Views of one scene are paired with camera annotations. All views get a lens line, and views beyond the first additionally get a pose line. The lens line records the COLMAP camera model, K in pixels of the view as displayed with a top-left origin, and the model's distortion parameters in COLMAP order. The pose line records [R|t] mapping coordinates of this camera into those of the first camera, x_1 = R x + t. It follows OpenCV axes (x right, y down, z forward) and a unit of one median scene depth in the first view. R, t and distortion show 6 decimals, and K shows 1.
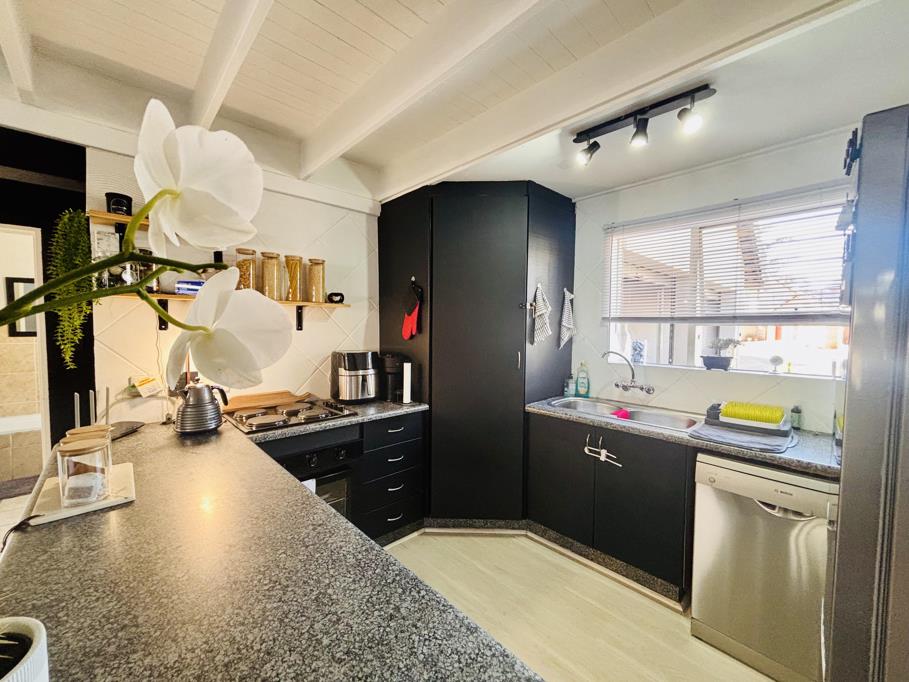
lens RADIAL K [[373.5, 0, 454.5], [0, 373.5, 341.0], [0, 0, 1]] dist [0.027224, 0.000093]
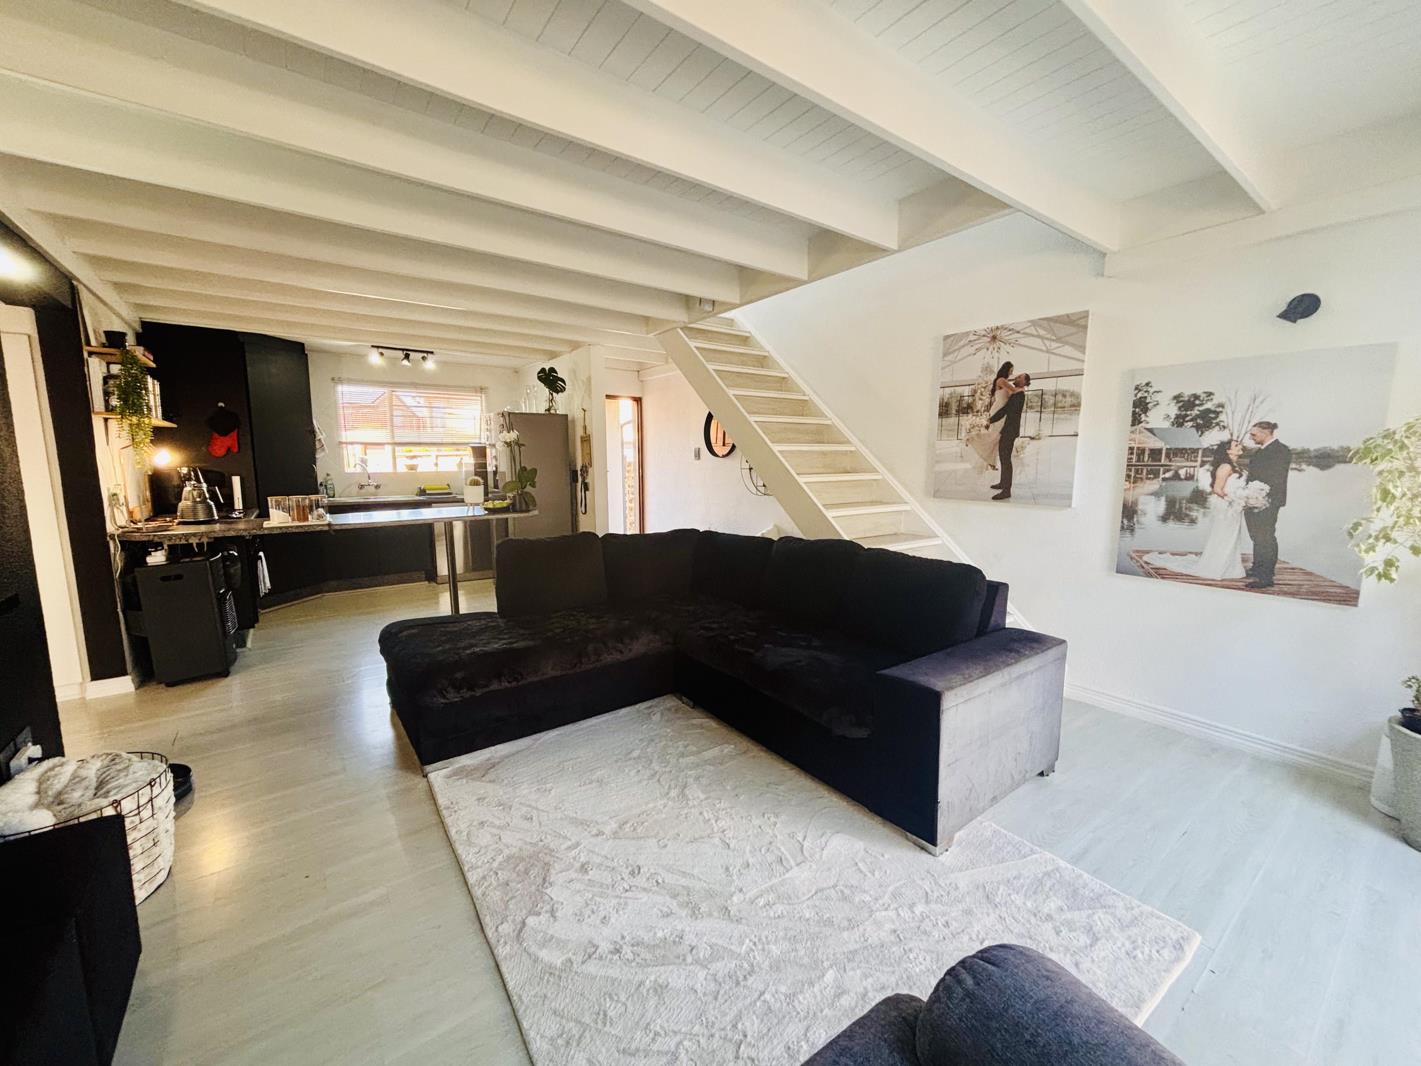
lens RADIAL K [[572.5, 0, 710.1], [0, 572.5, 536.4], [0, 0, 1]] dist [0.010284, -0.005588]
pose [[0.128032, -0.145080, 0.981101, -1.818111], [0.039760, 0.989198, 0.141089, 0.051682], [-0.990973, 0.020944, 0.132417, -0.792430]]
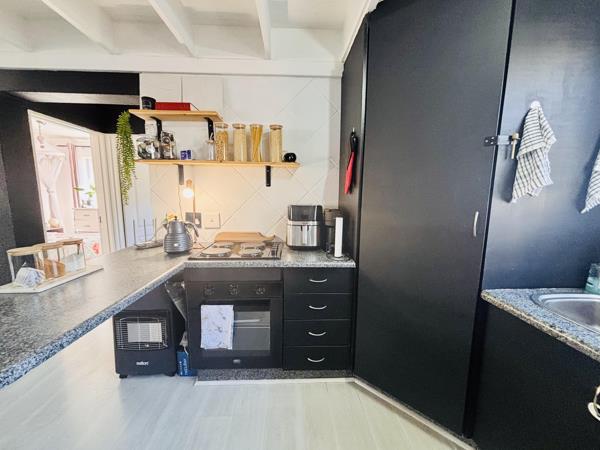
lens RADIAL K [[241.7, 0, 299.8], [0, 241.7, 226.4], [0, 0, 1]] dist [0.010284, -0.005588]
pose [[0.748210, 0.089996, -0.657330, 0.220391], [-0.032564, 0.994545, 0.099099, 0.022110], [0.662662, -0.052742, 0.747059, 0.447678]]
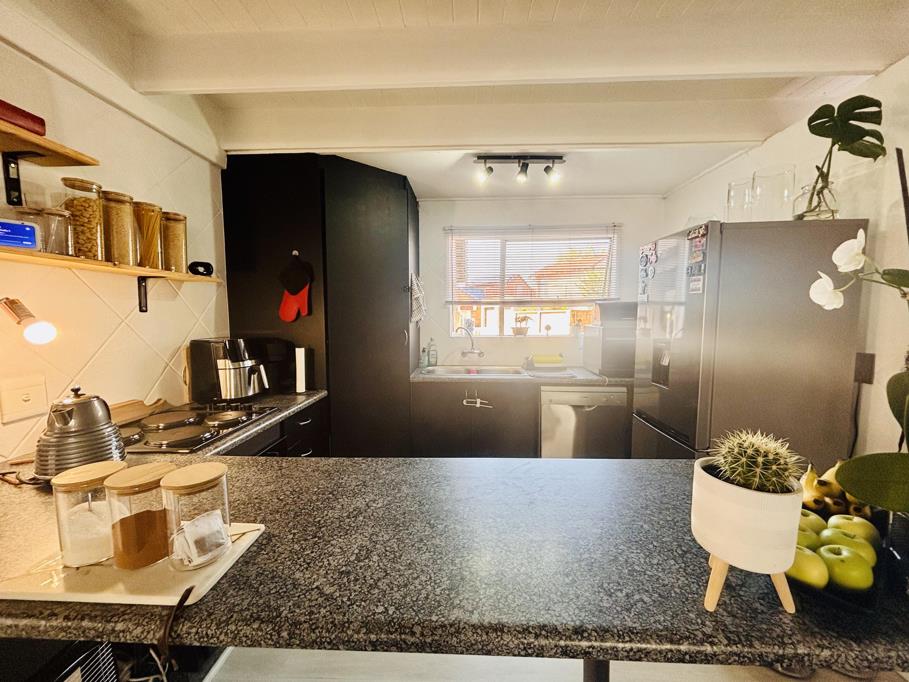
lens RADIAL K [[366.2, 0, 454.3], [0, 366.2, 343.1], [0, 0, 1]] dist [0.010284, -0.005588]
pose [[0.715219, -0.065954, 0.695781, -0.478541], [0.038342, 0.997741, 0.055164, 0.013257], [-0.697848, -0.012777, 0.716132, 0.109273]]
